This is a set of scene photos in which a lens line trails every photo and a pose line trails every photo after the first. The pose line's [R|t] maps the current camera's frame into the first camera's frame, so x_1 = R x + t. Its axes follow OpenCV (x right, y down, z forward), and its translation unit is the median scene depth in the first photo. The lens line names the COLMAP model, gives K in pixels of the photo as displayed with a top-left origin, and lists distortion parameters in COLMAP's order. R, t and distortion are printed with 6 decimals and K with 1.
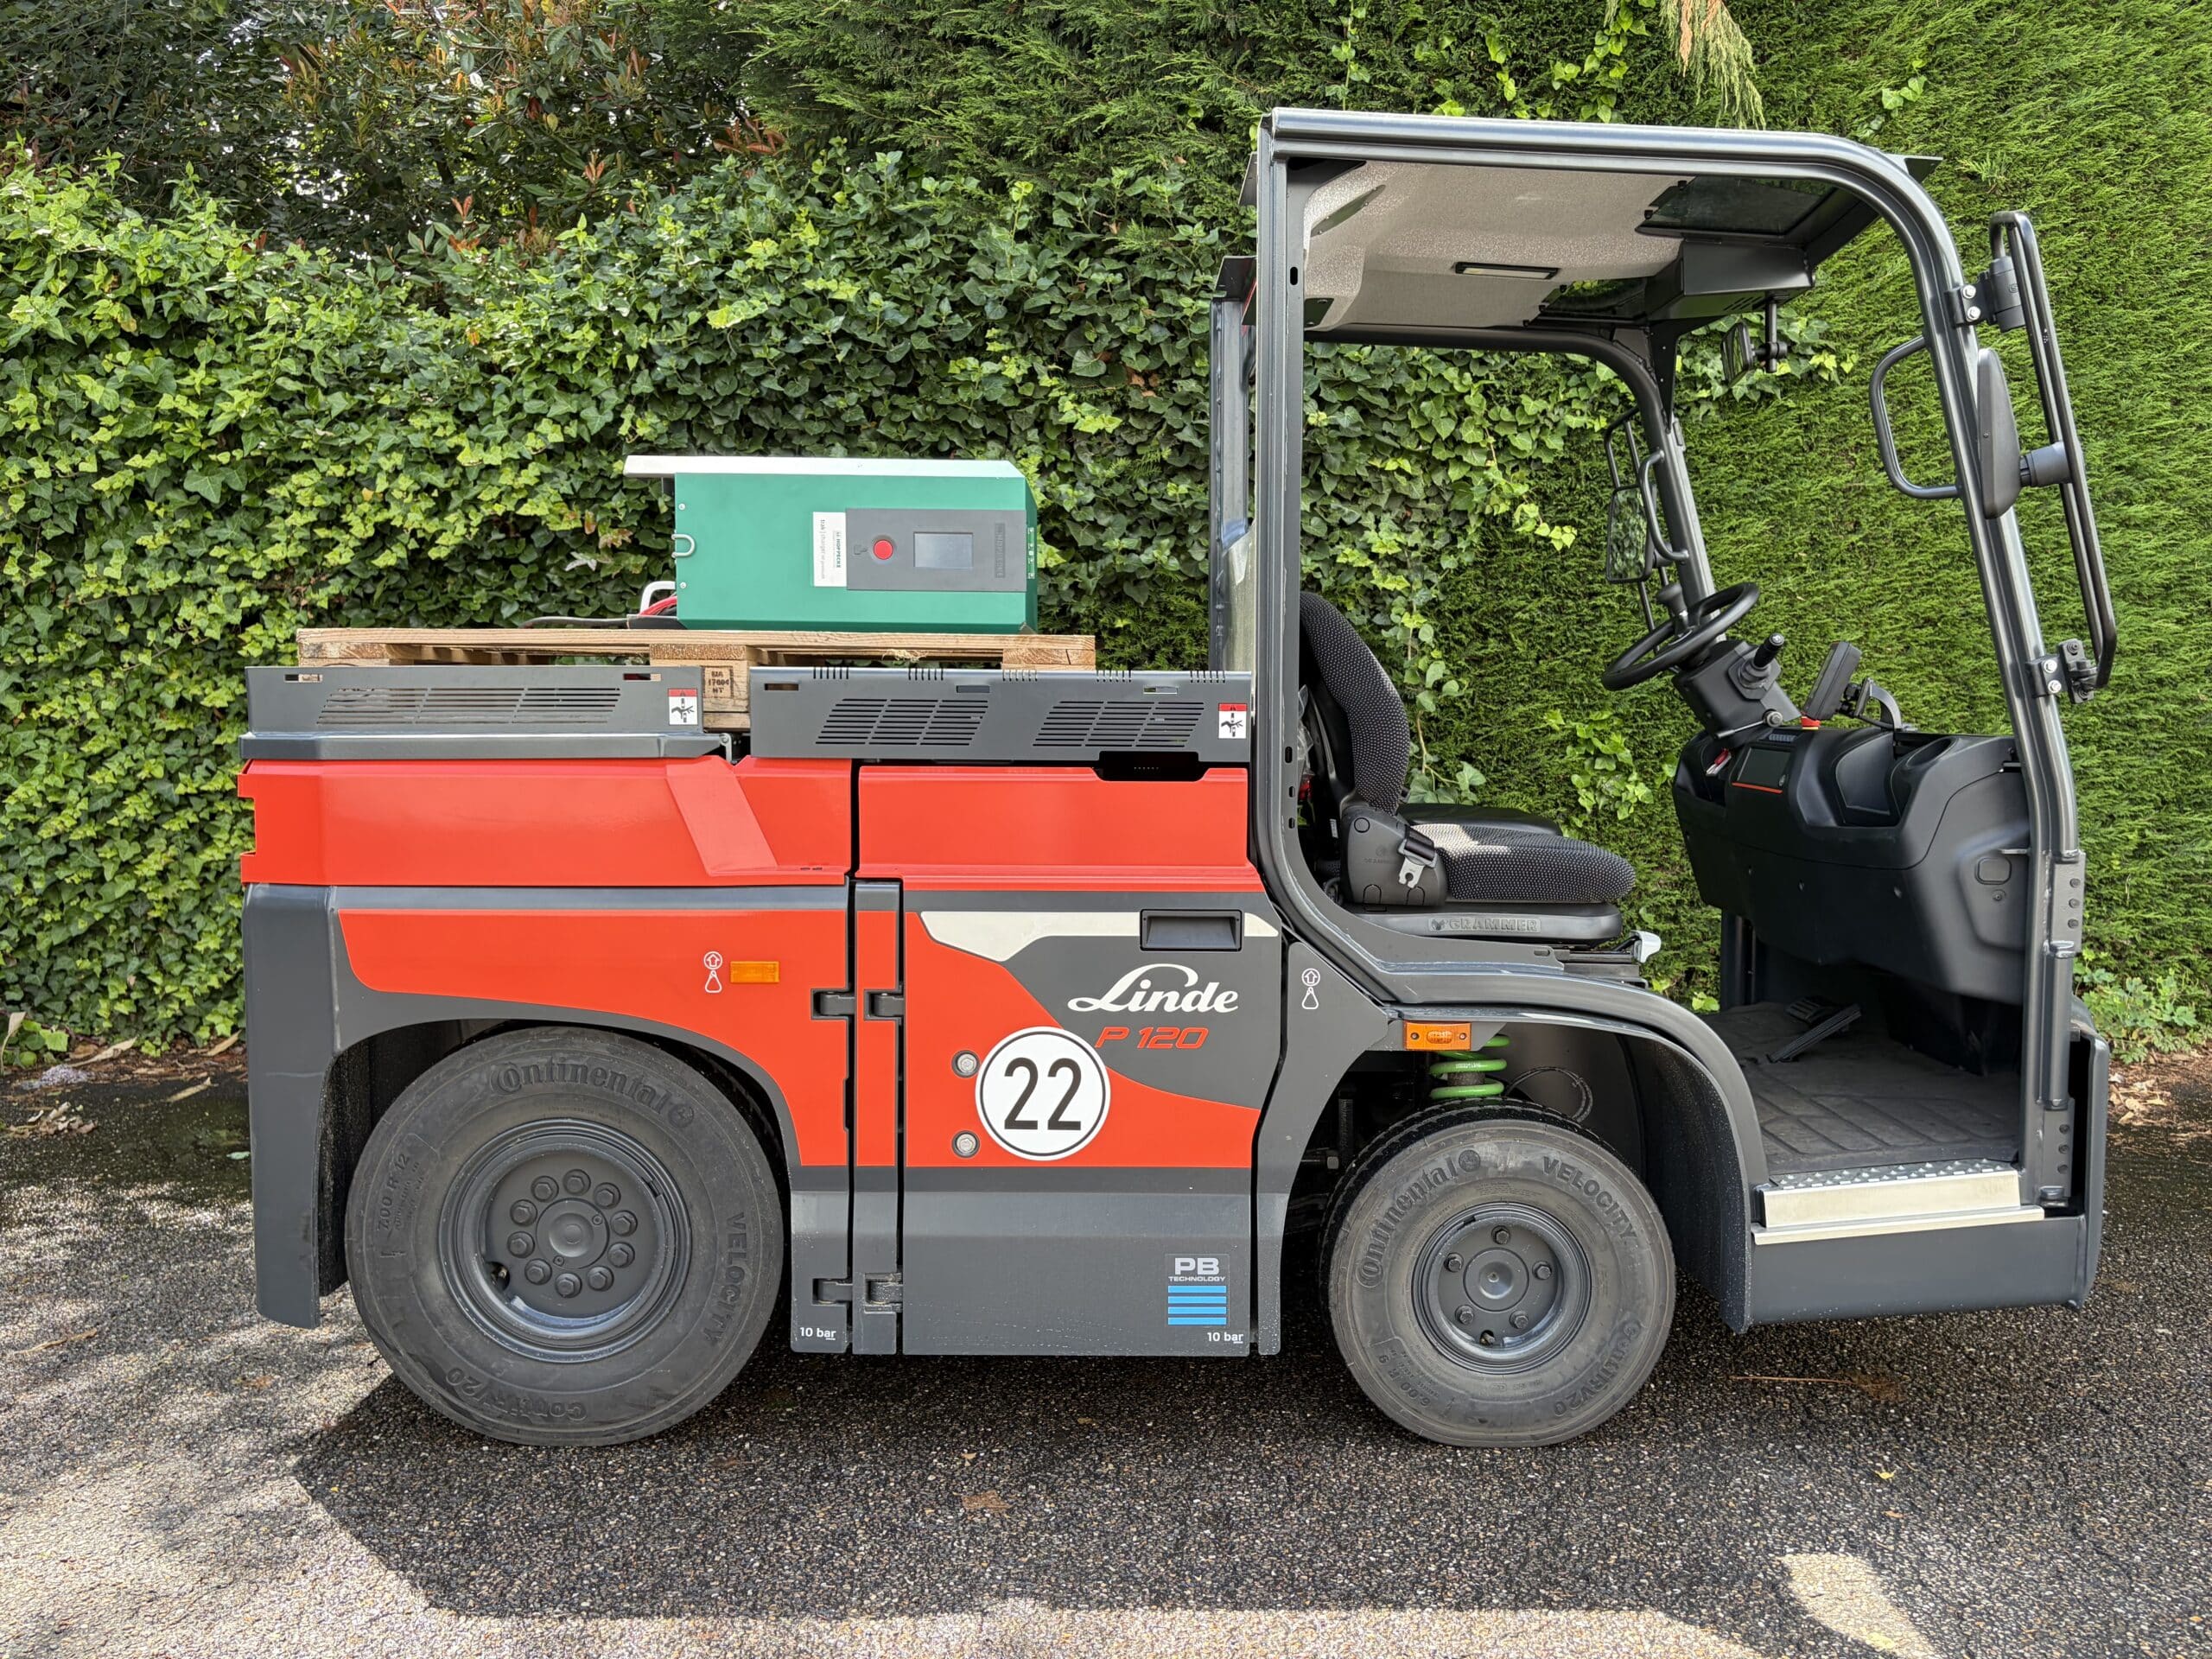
lens RADIAL K [[1668.9, 0, 1113.0], [0, 1668.9, 822.3], [0, 0, 1]] dist [0.056041, -0.060006]
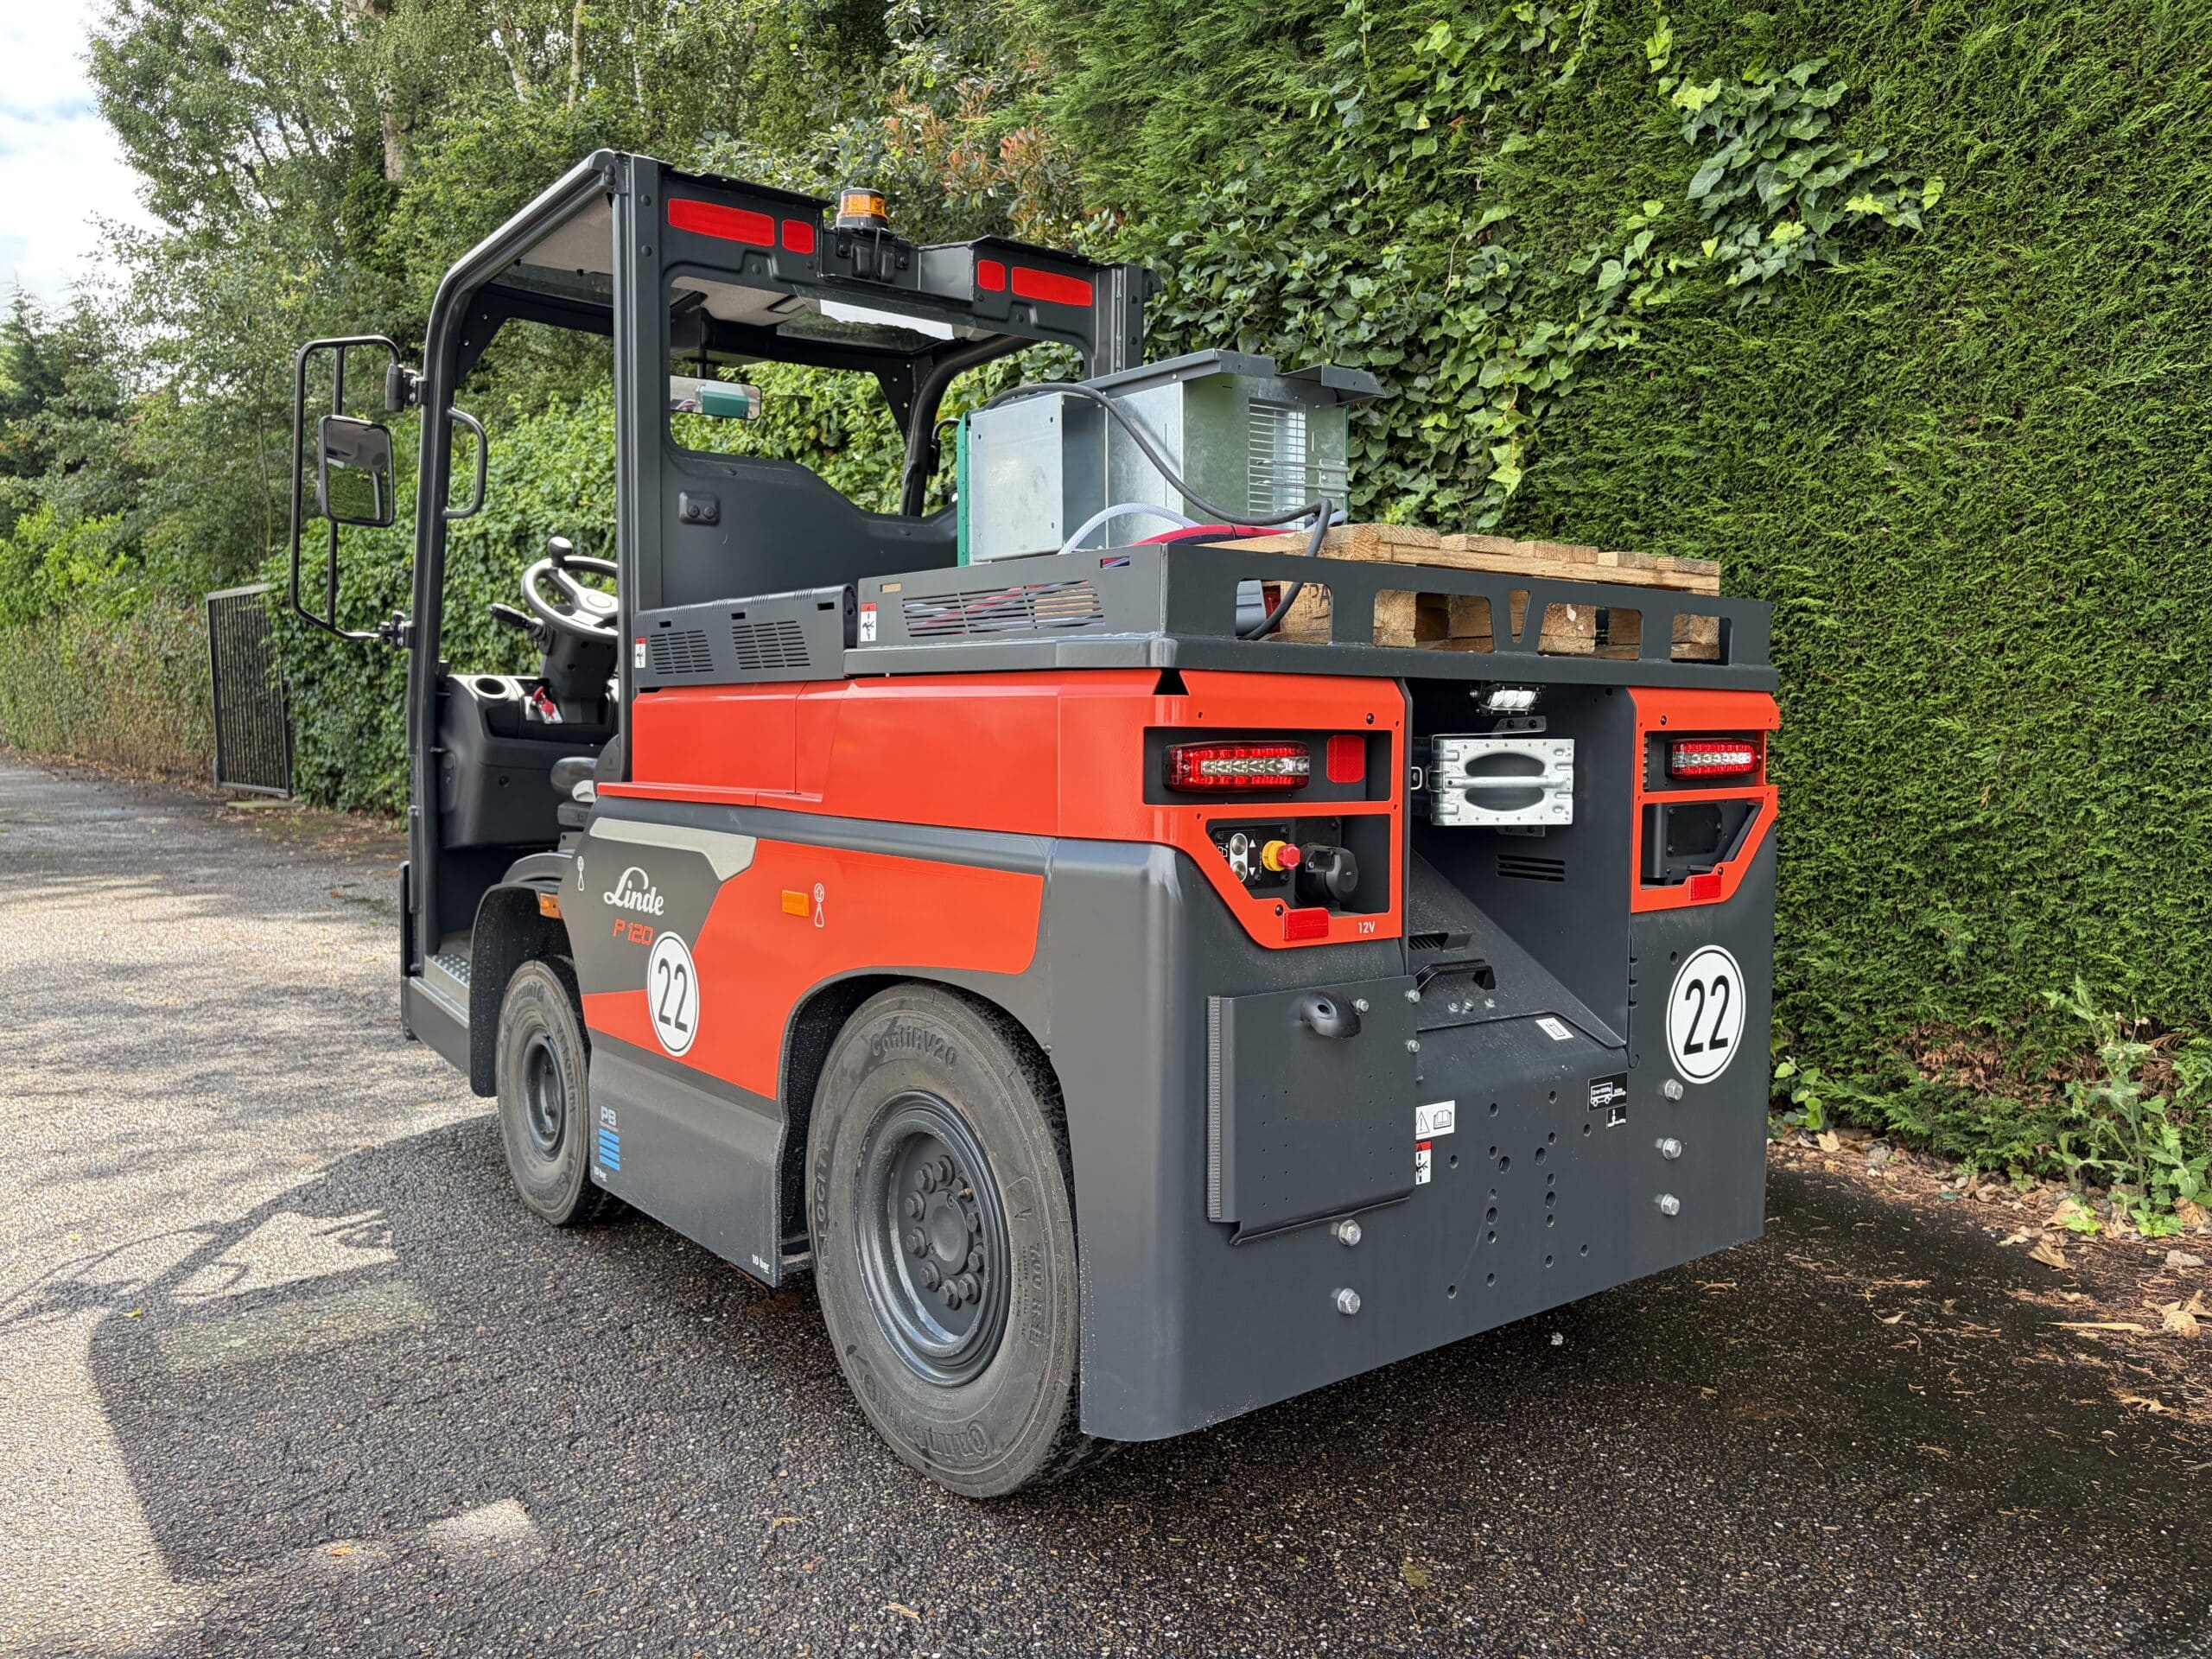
lens RADIAL K [[1668.9, 0, 1113.0], [0, 1668.9, 822.3], [0, 0, 1]] dist [0.056041, -0.060006]
pose [[0.615715, 0.054585, -0.786076, 1.534664], [-0.072104, 0.997315, 0.012776, 0.015962], [0.784663, 0.048813, 0.617998, 0.575473]]
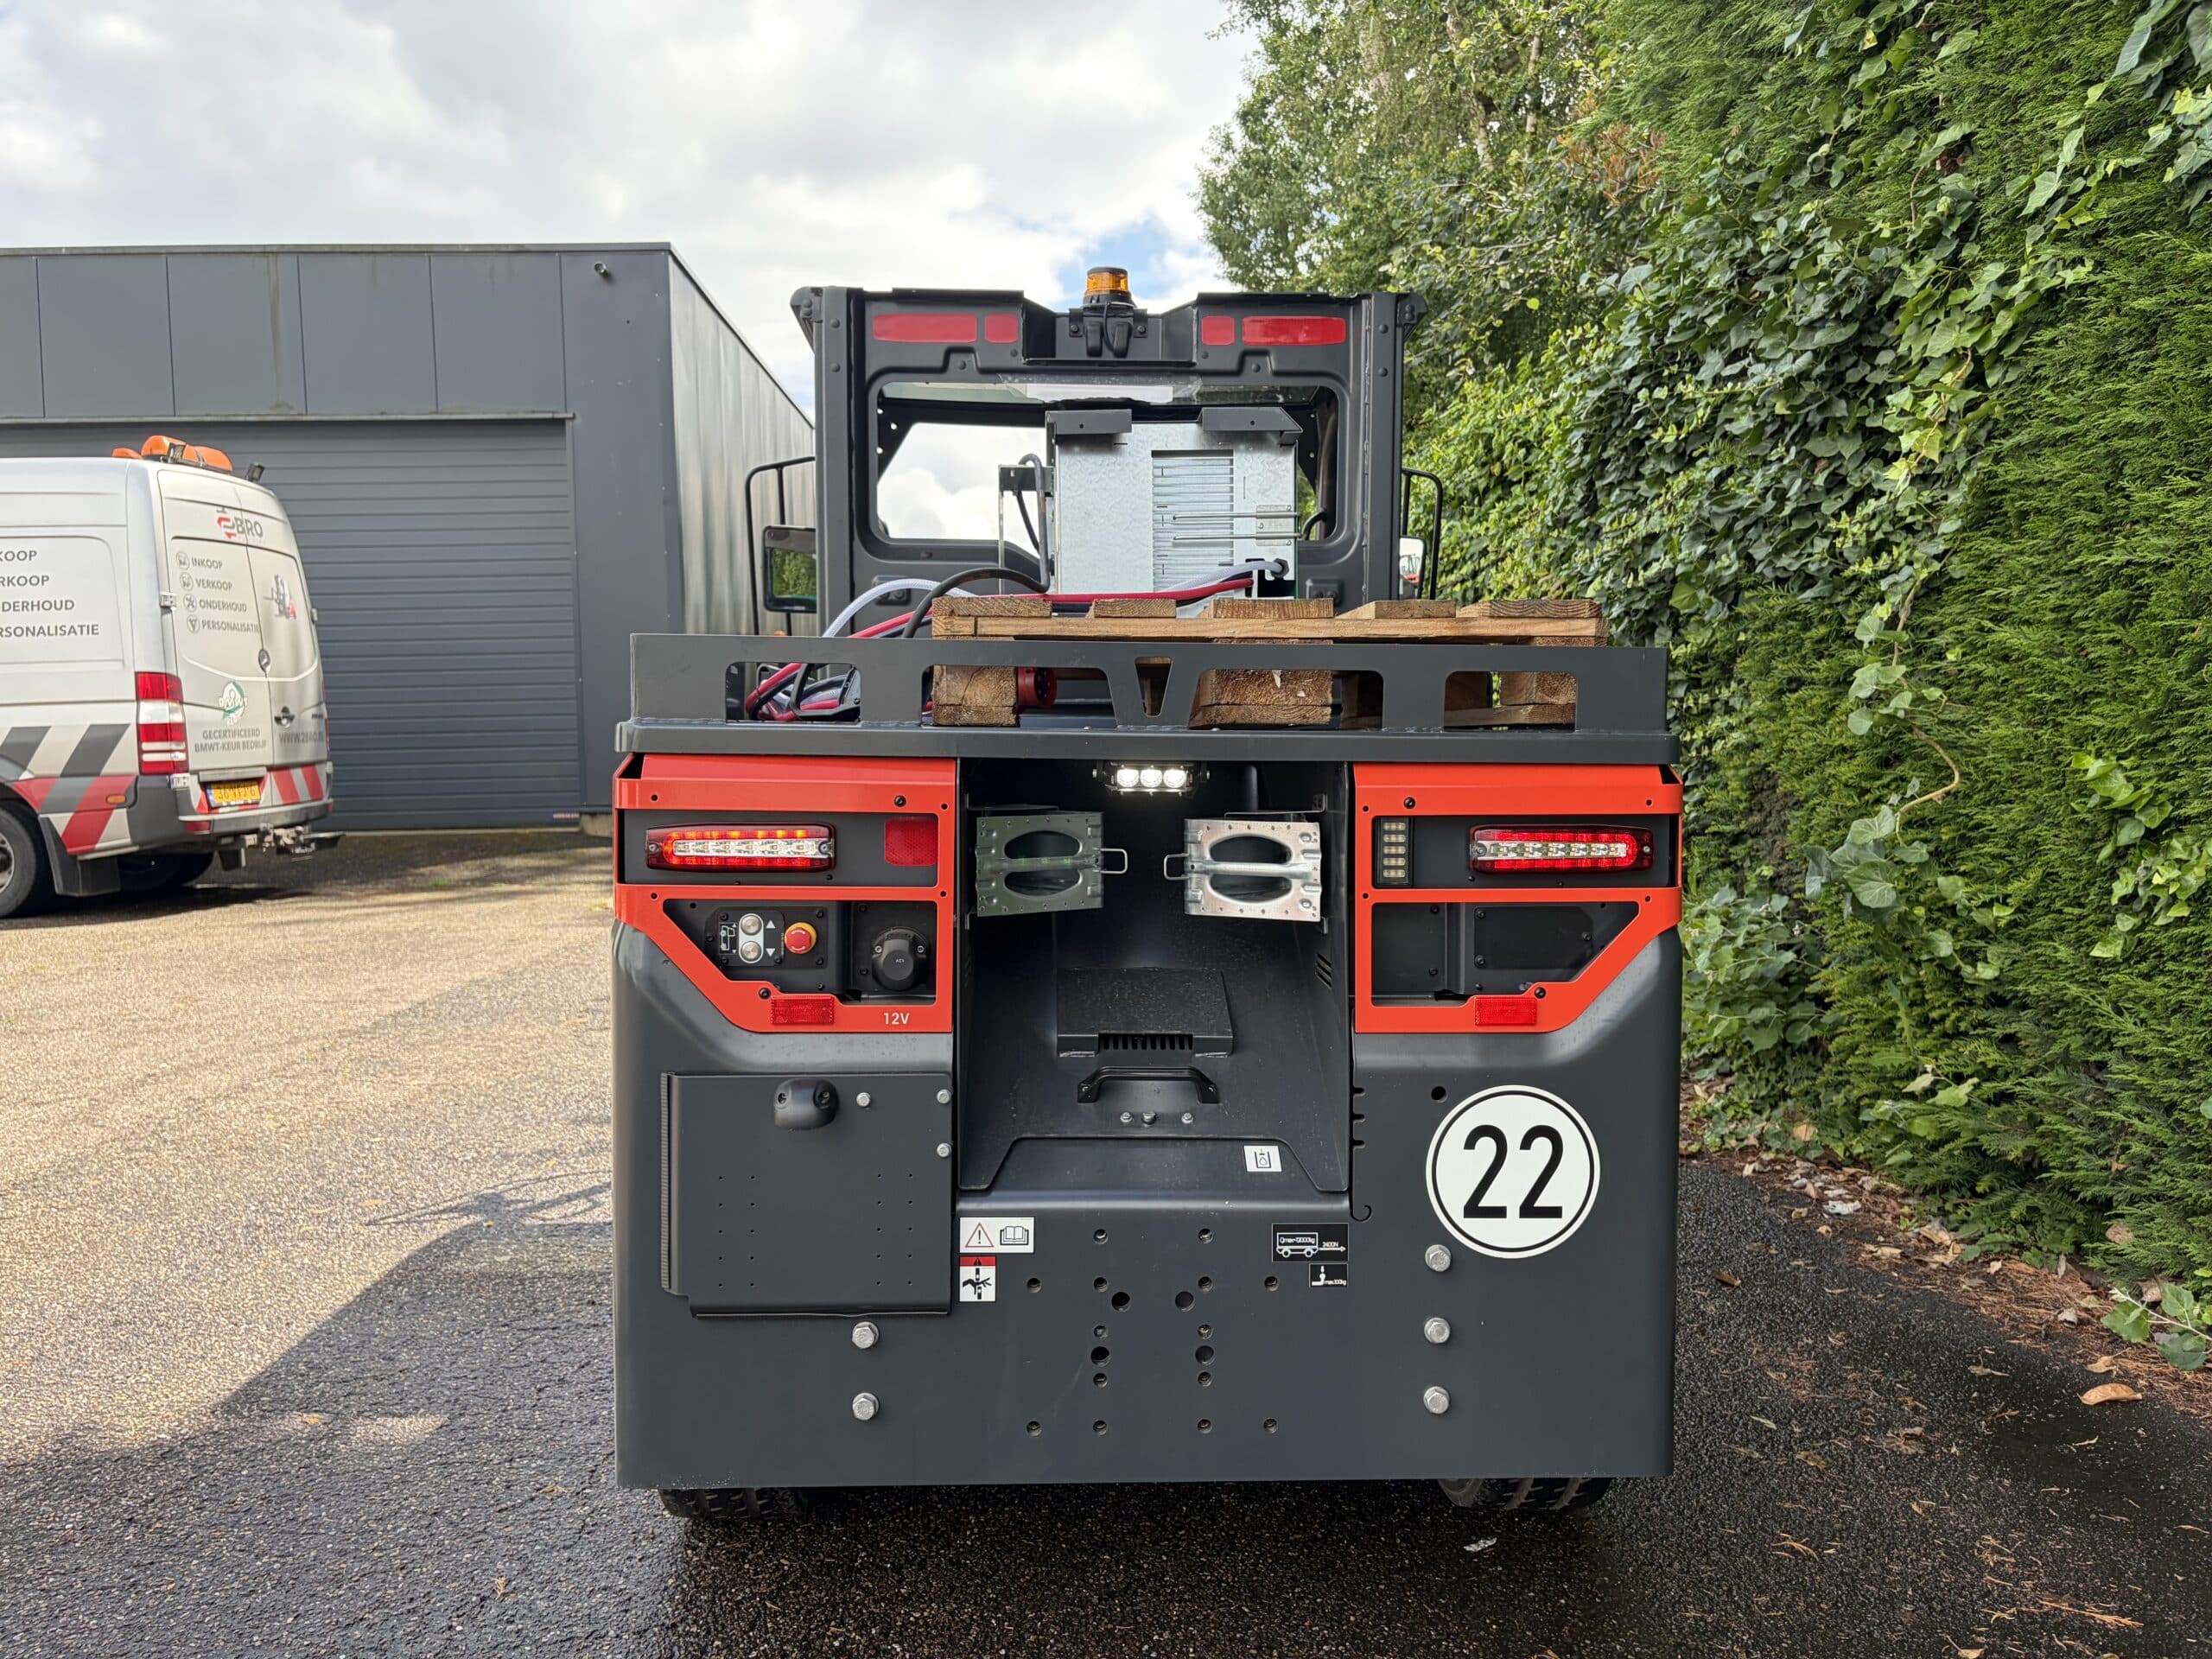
lens RADIAL K [[1668.9, 0, 1113.0], [0, 1668.9, 822.3], [0, 0, 1]] dist [0.056041, -0.060006]
pose [[0.033137, 0.051292, -0.998134, 1.746822], [-0.086478, 0.995084, 0.048265, -0.067847], [0.995703, 0.084717, 0.037410, 1.232818]]
